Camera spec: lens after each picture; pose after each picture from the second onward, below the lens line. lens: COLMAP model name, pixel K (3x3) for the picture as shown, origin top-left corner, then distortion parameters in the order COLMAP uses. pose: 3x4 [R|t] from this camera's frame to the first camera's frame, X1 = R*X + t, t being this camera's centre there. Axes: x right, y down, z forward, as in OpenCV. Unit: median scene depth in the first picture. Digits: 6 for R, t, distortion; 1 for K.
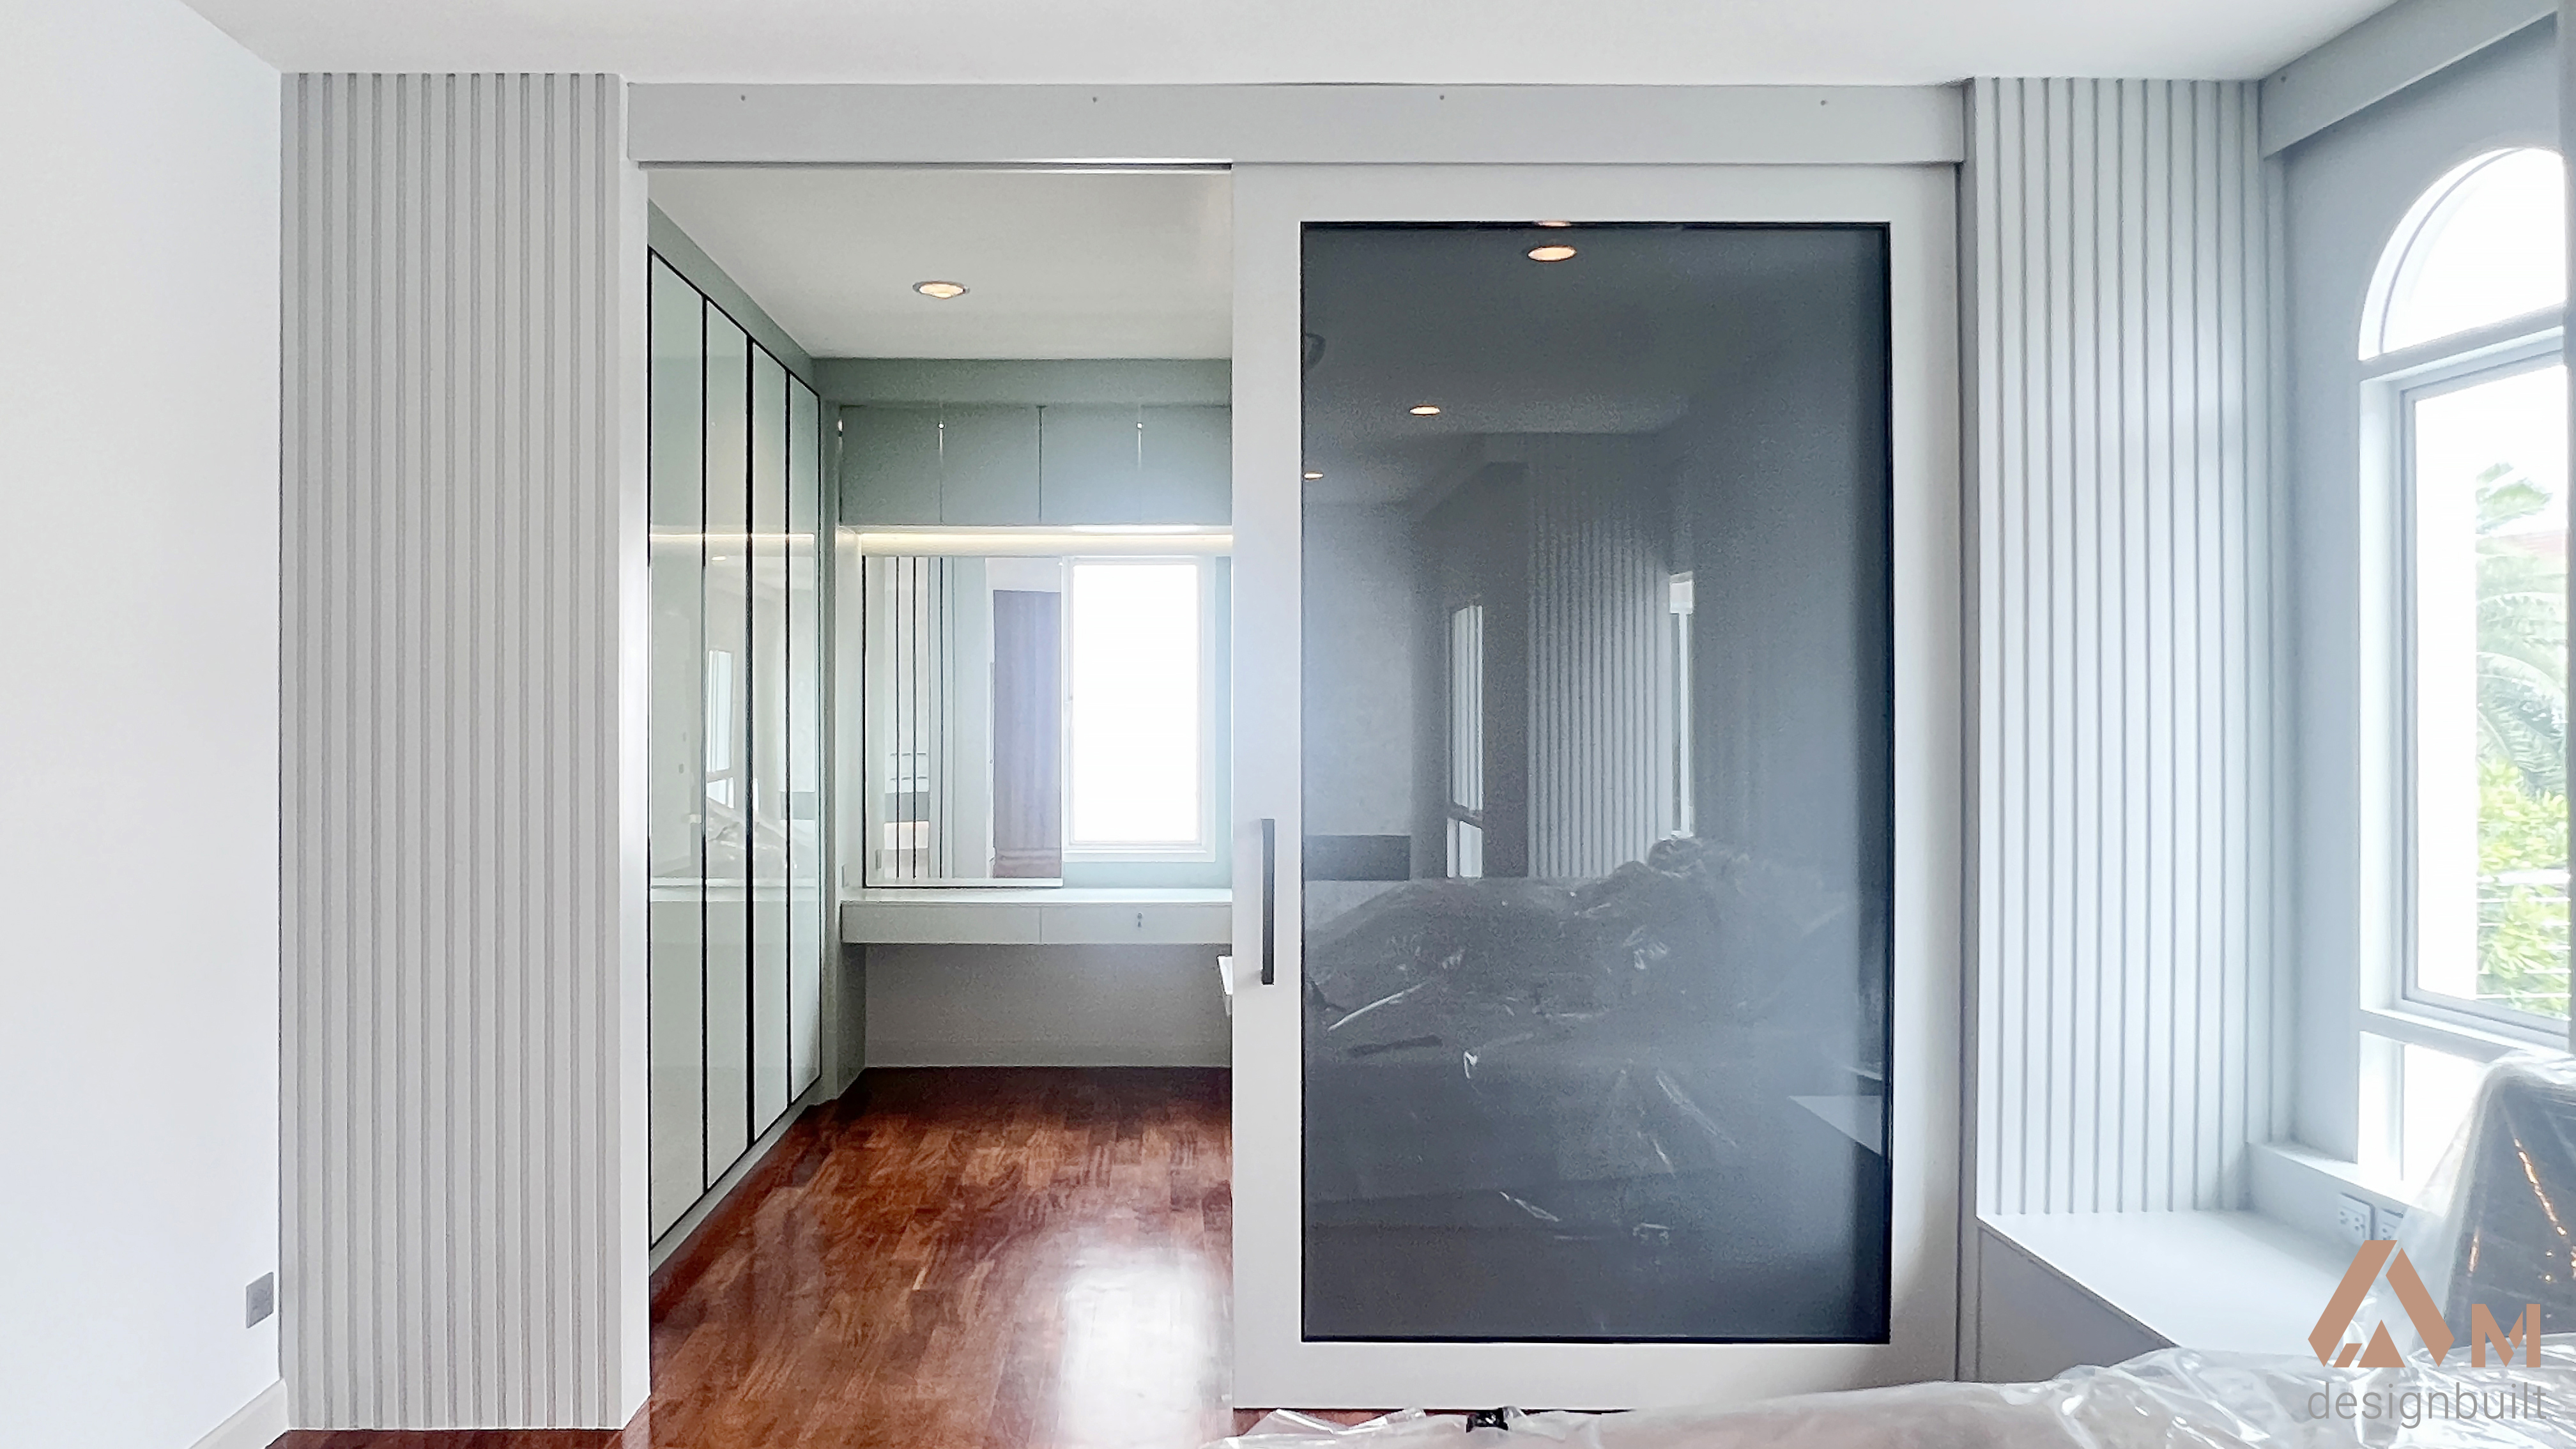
lens RADIAL K [[1670.6, 0, 1278.4], [0, 1670.6, 707.9], [0, 0, 1]] dist [-0.039537, 0.000315]
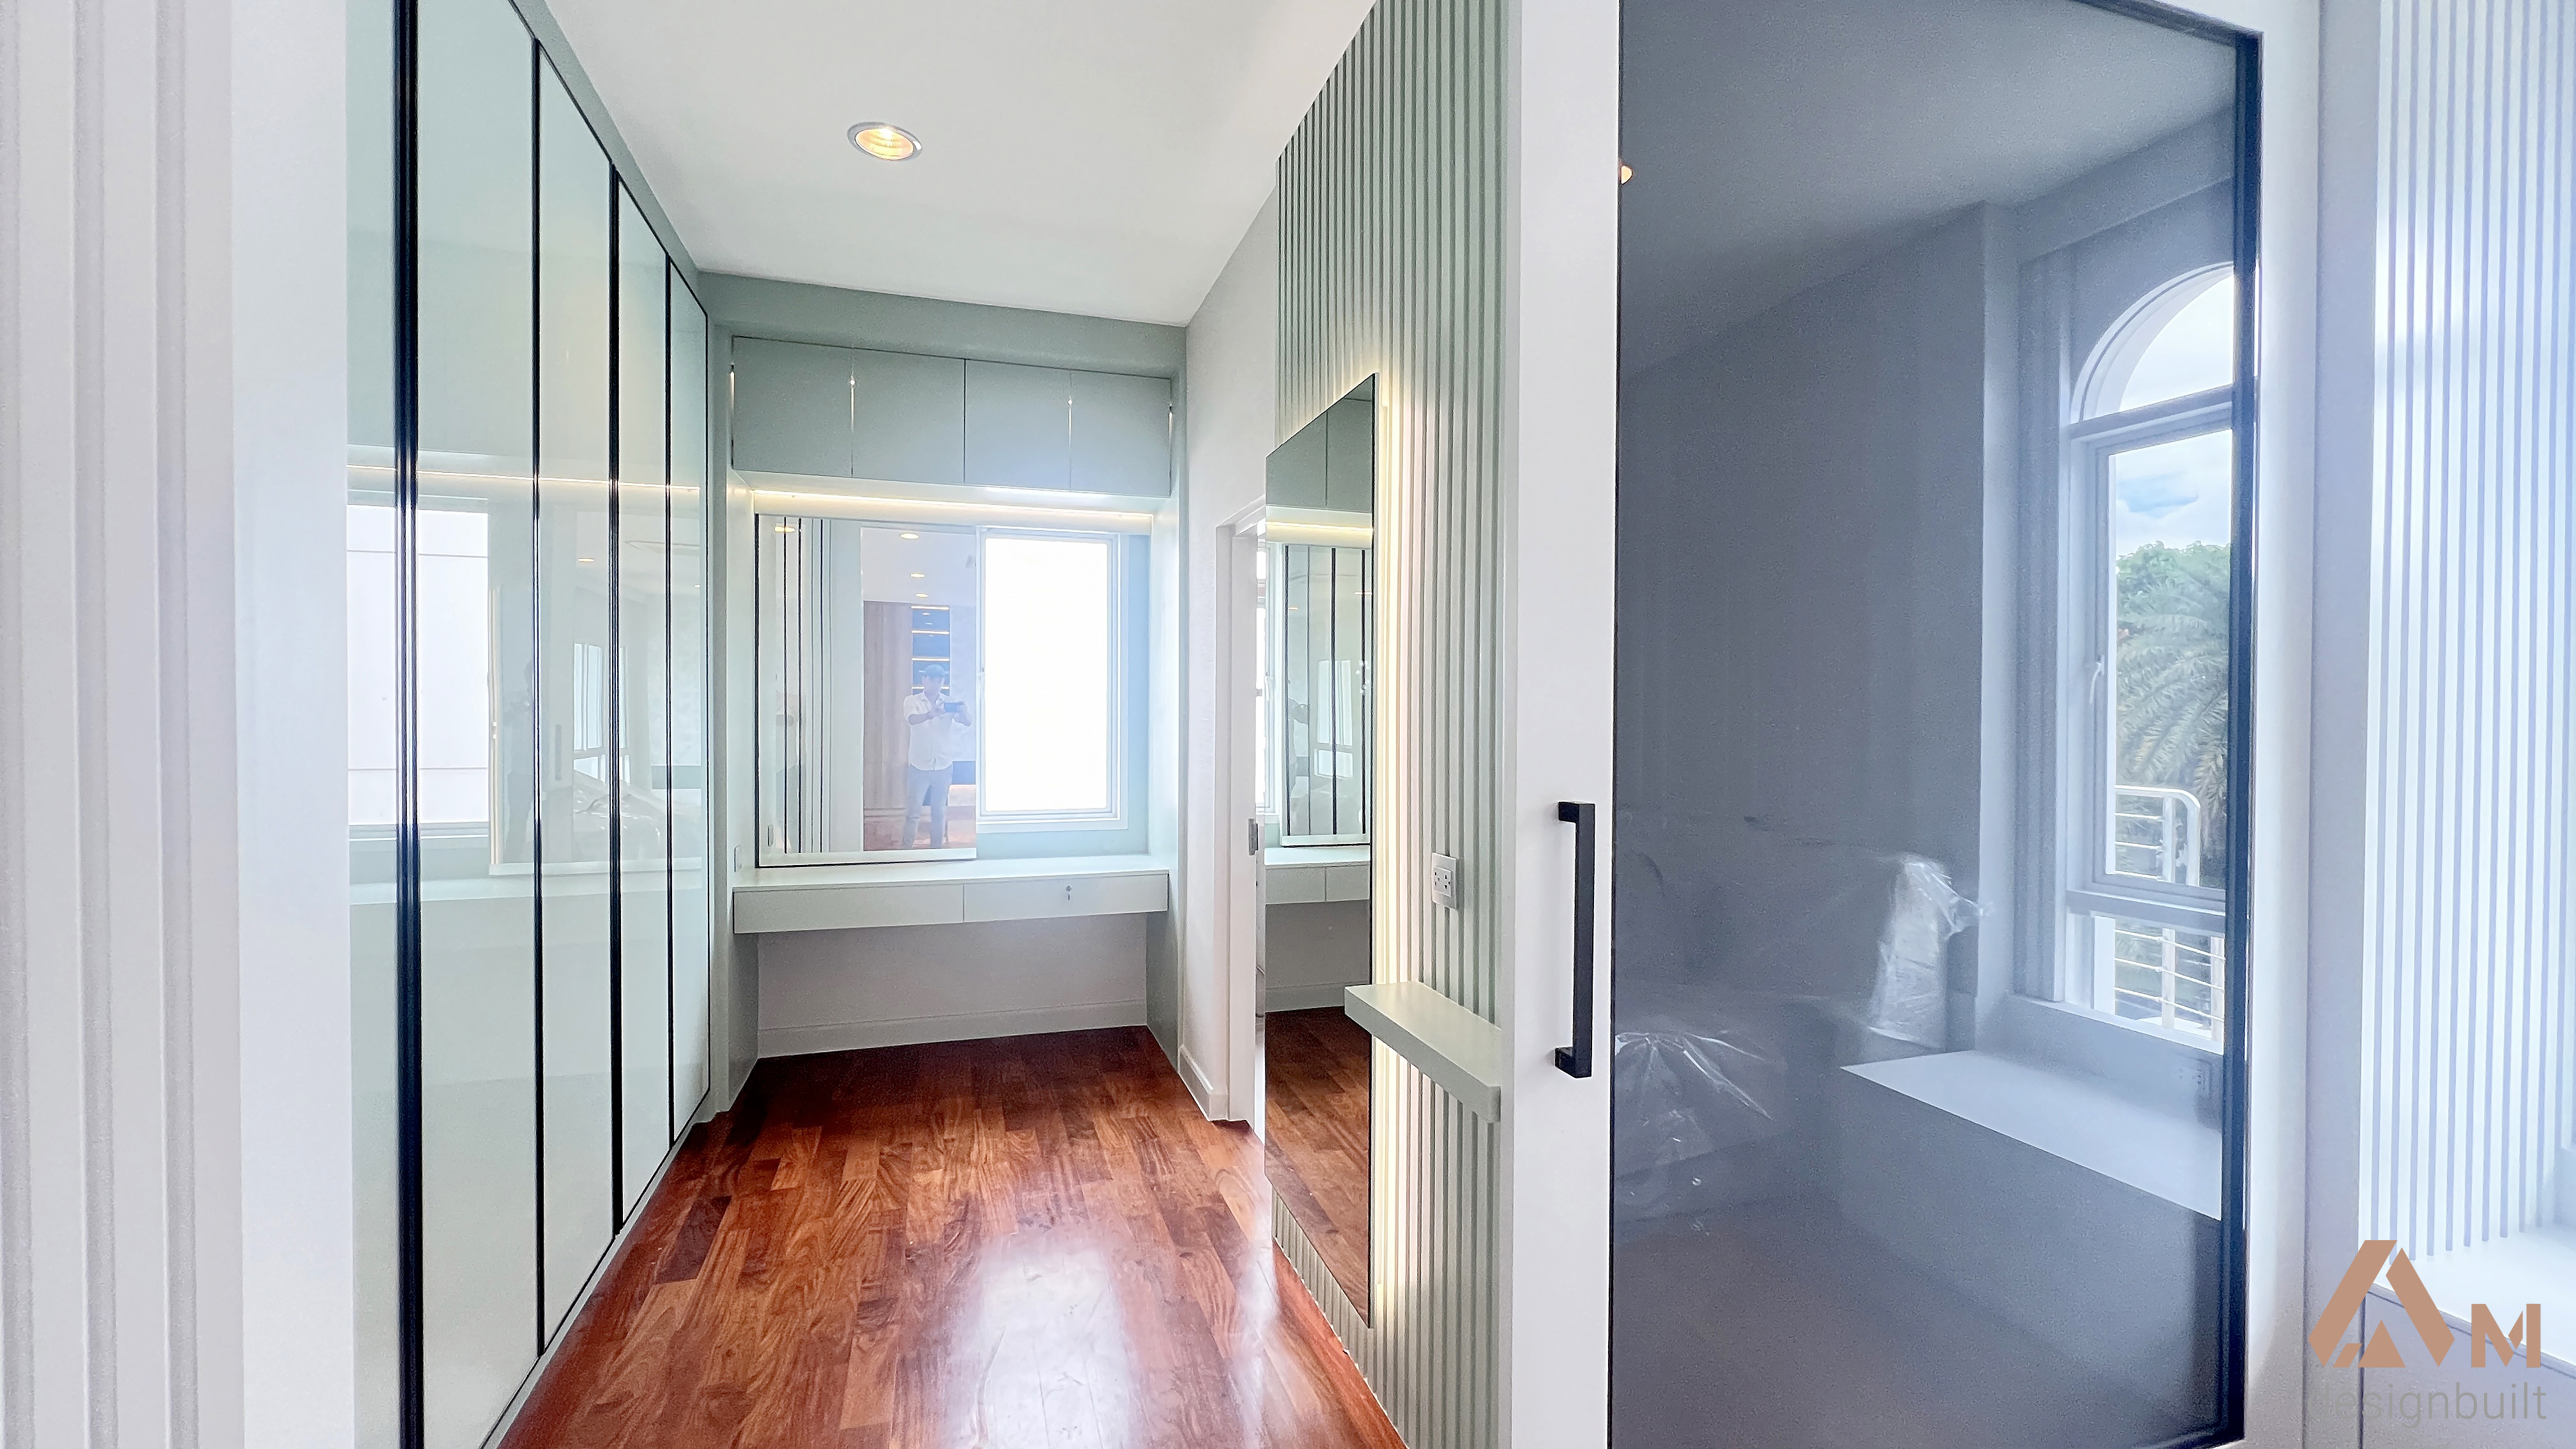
lens RADIAL K [[990.5, 0, 1298.5], [0, 990.5, 724.4], [0, 0, 1]] dist [-0.003954, -0.000143]
pose [[0.957295, 0.003291, 0.289093, -0.135155], [-0.009439, 0.999758, 0.019876, 0.012250], [-0.288957, -0.021756, 0.957095, 0.432538]]
